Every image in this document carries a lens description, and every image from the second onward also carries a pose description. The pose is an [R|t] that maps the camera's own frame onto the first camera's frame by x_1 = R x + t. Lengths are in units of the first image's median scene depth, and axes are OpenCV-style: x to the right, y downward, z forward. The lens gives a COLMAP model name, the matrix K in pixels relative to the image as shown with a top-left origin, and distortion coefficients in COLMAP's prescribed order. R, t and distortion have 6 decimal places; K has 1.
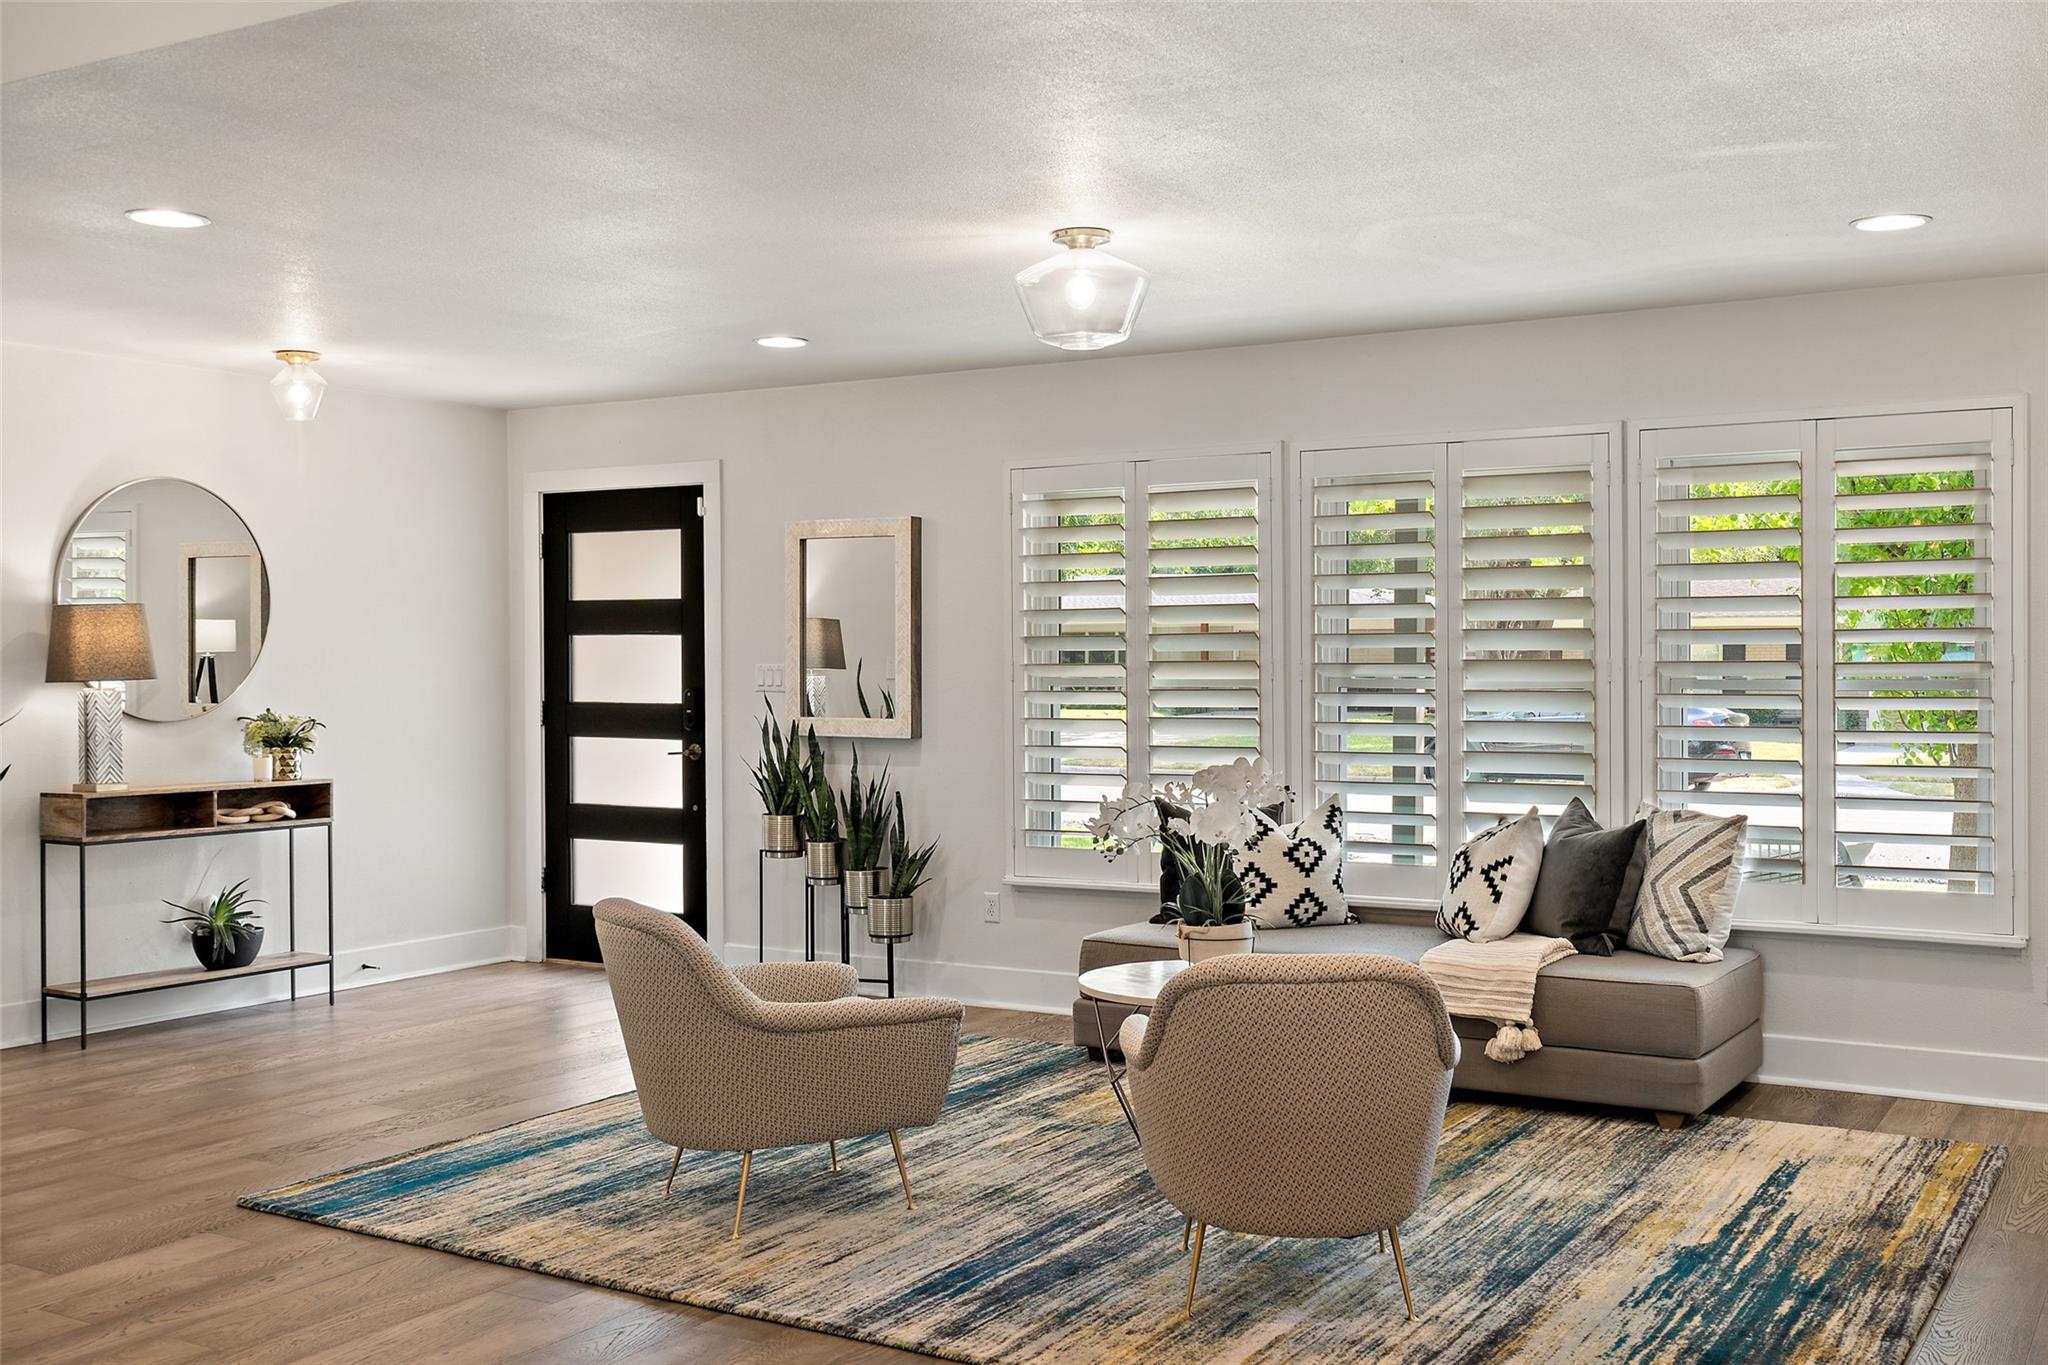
lens RADIAL K [[2048.8, 0, 1002.1], [0, 2048.8, 670.6], [0, 0, 1]] dist [-0.001611, 0.000000]
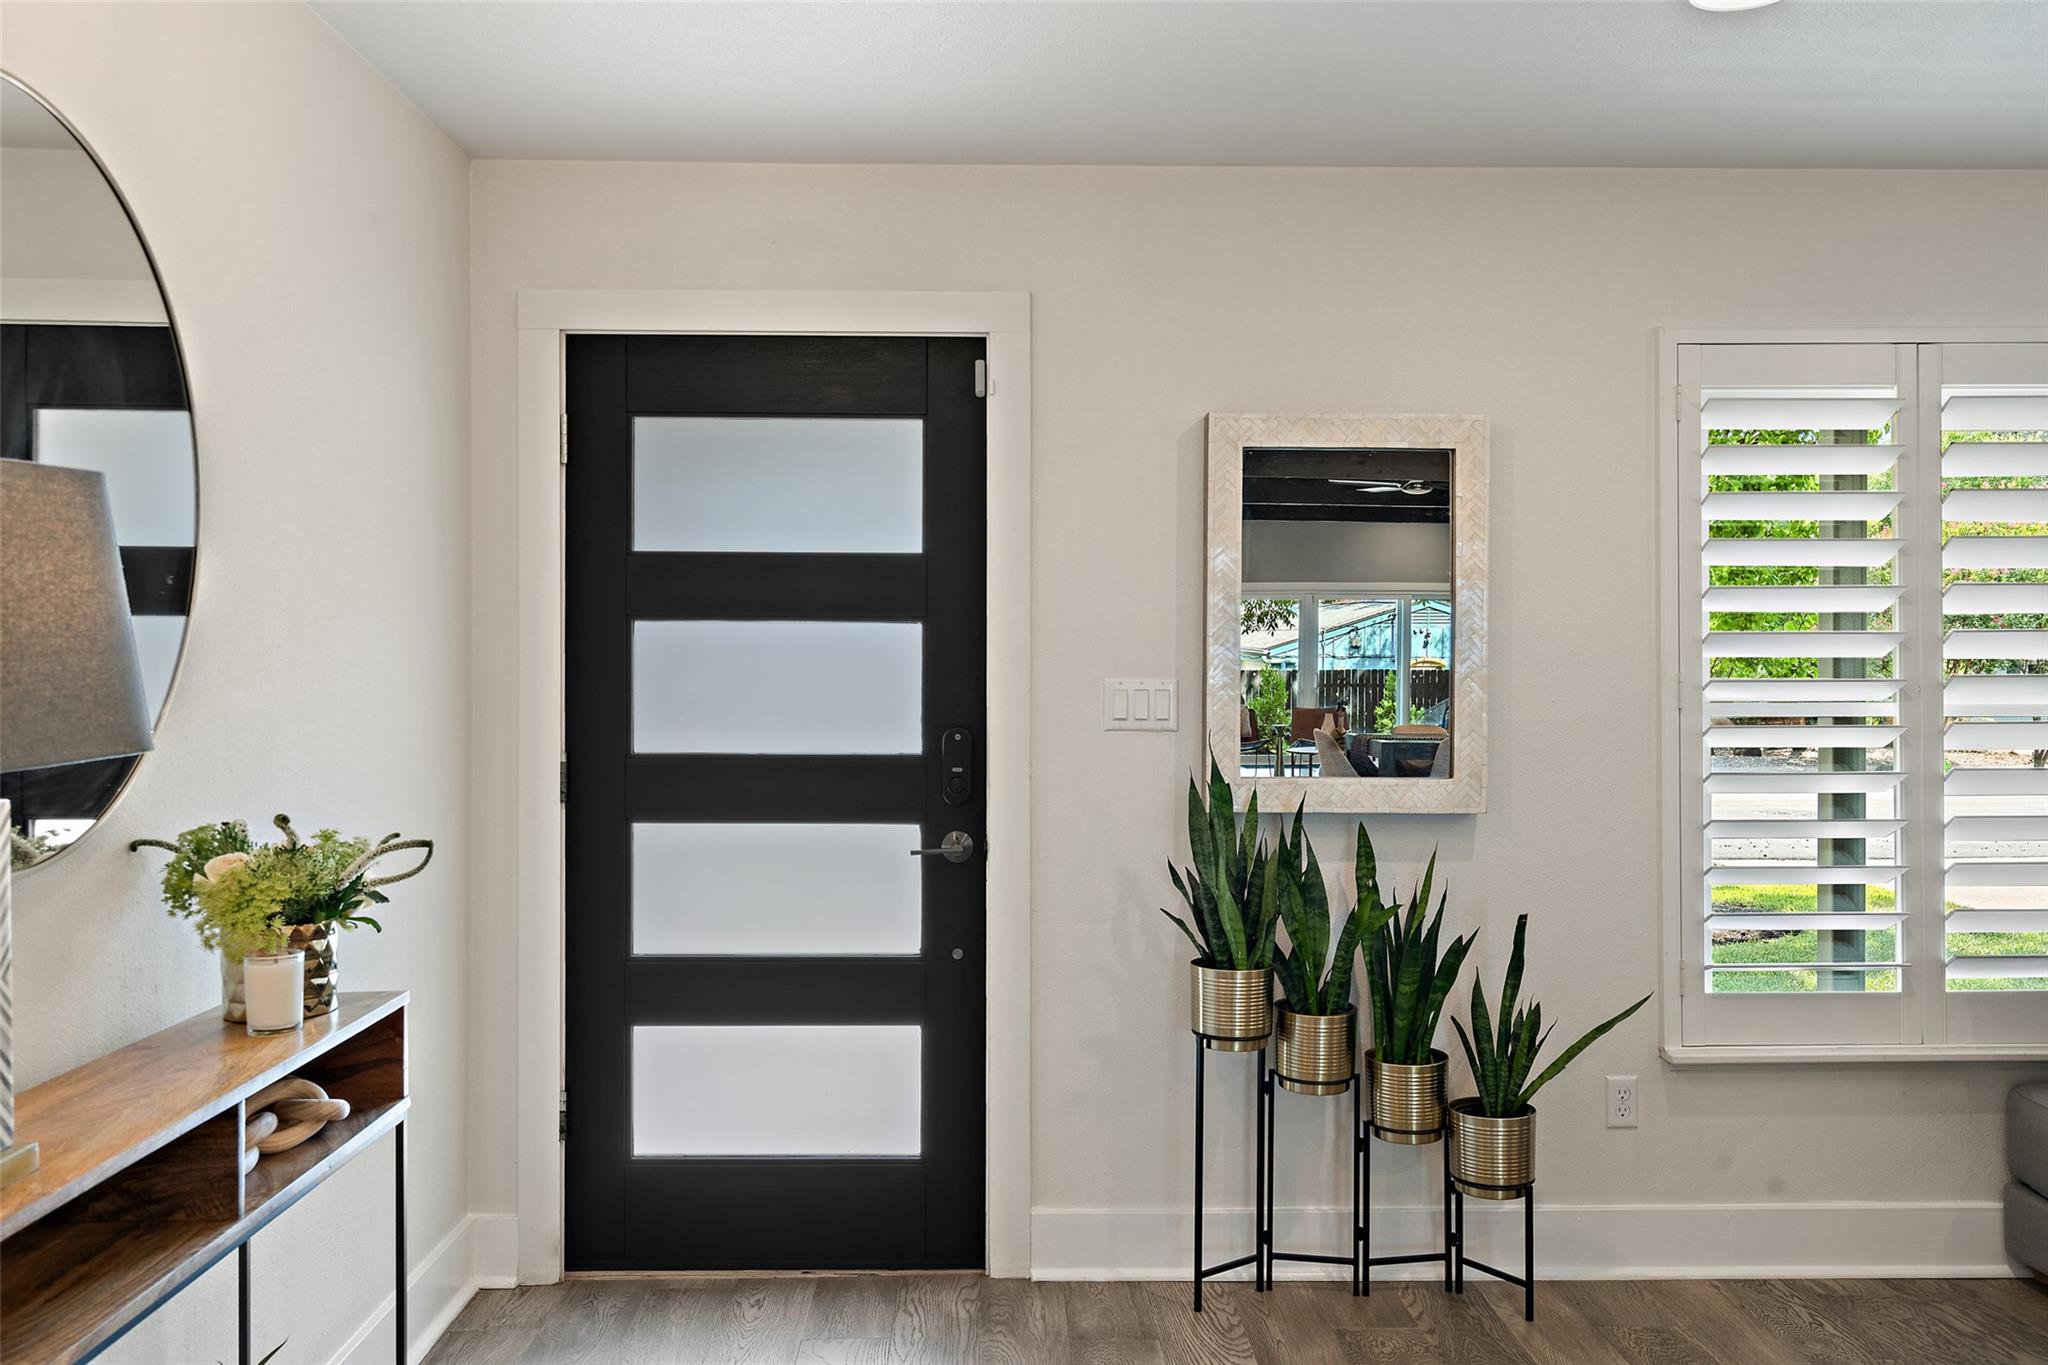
lens RADIAL K [[1679.3, 0, 1012.1], [0, 1679.3, 651.4], [0, 0, 1]] dist [0.002425, -0.001992]
pose [[0.845545, 0.003581, 0.533892, -0.401867], [0.000595, 0.999971, -0.007650, -0.007571], [-0.533903, 0.006786, 0.845518, 0.689256]]
